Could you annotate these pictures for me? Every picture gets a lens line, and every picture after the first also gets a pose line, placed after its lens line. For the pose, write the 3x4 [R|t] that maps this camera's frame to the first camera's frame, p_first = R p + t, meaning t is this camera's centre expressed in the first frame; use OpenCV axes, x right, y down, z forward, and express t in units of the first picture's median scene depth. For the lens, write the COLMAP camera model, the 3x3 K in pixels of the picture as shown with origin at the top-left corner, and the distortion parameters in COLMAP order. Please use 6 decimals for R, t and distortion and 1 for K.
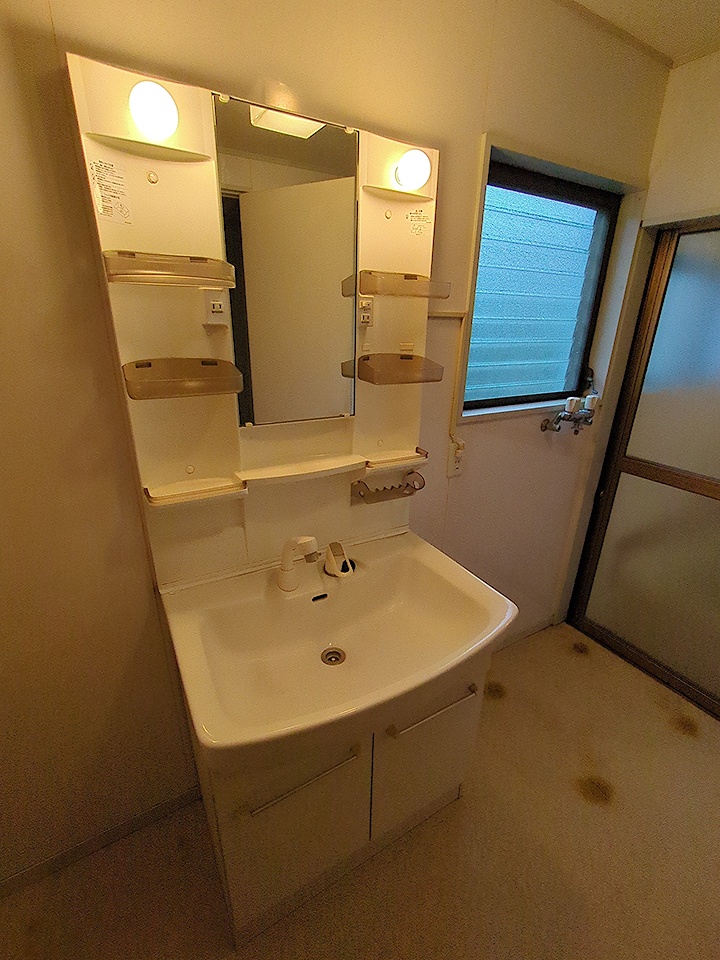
lens RADIAL K [[427.7, 0, 360.4], [0, 427.7, 482.2], [0, 0, 1]] dist [-0.001090, 0.000130]
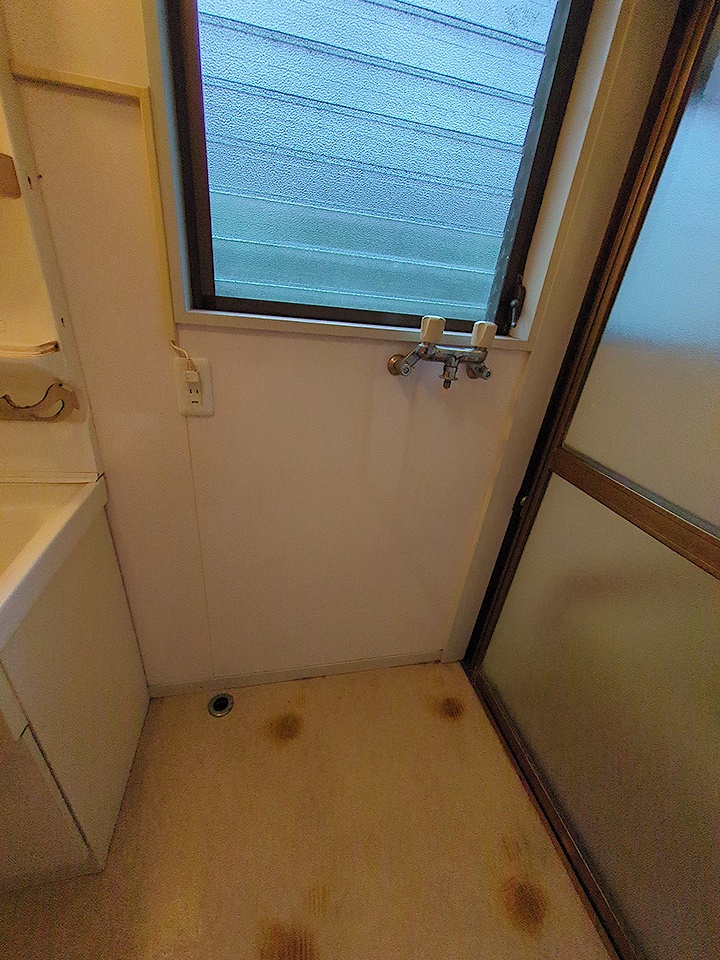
lens RADIAL K [[377.3, 0, 357.6], [0, 377.3, 479.4], [0, 0, 1]] dist [-0.000044, 0.000085]
pose [[0.949171, 0.203258, -0.240334, 0.499780], [-0.184139, 0.977826, 0.099744, -0.016584], [0.255279, -0.050420, 0.965552, 0.427467]]
